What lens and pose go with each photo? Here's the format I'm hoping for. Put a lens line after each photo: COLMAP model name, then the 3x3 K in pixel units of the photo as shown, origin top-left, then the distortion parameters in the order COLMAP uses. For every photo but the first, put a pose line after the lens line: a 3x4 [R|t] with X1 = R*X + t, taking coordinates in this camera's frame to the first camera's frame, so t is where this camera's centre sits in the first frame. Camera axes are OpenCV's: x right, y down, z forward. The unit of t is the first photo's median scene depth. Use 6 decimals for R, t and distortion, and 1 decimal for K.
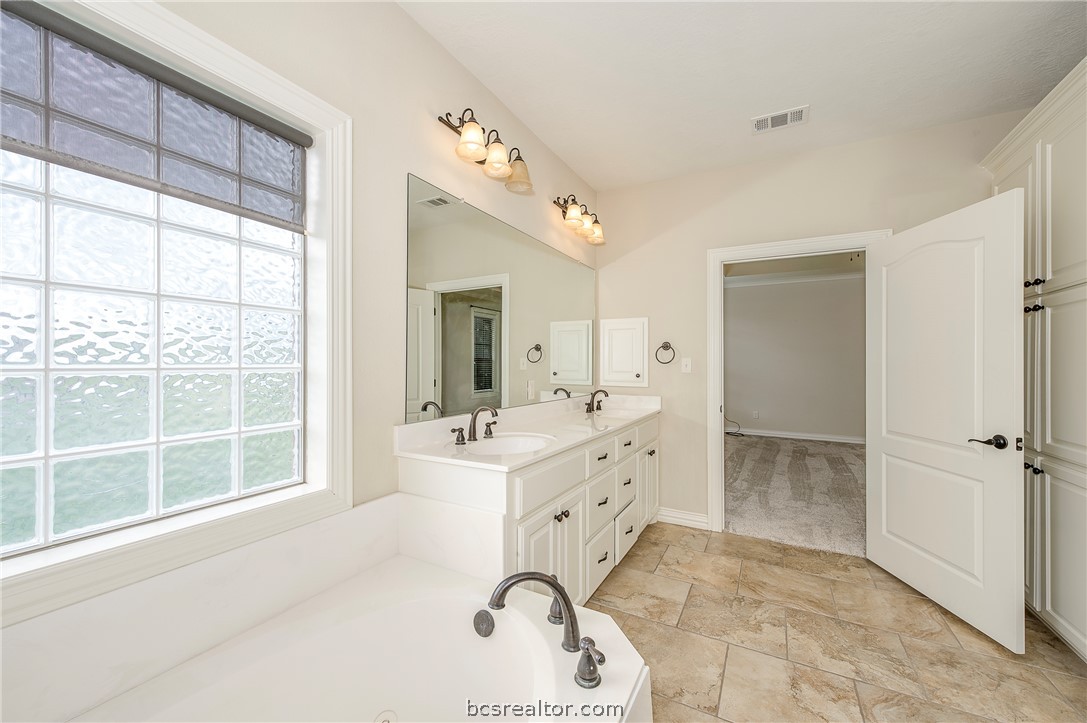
lens RADIAL K [[439.4, 0, 542.5], [0, 439.4, 370.5], [0, 0, 1]] dist [-0.001039, -0.000472]
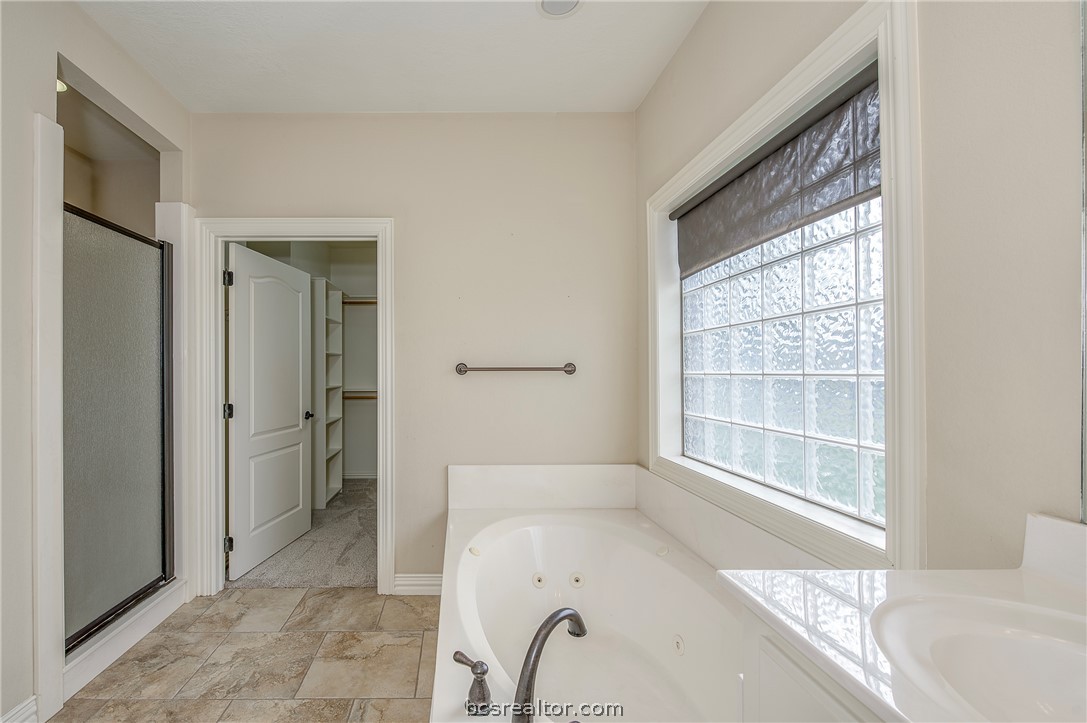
lens RADIAL K [[439.4, 0, 542.5], [0, 439.4, 370.5], [0, 0, 1]] dist [-0.001039, -0.000472]
pose [[-0.780682, -0.000897, -0.624927, 0.371003], [-0.001680, 0.999998, 0.000664, -0.025955], [0.624926, 0.001569, -0.780683, 1.418449]]
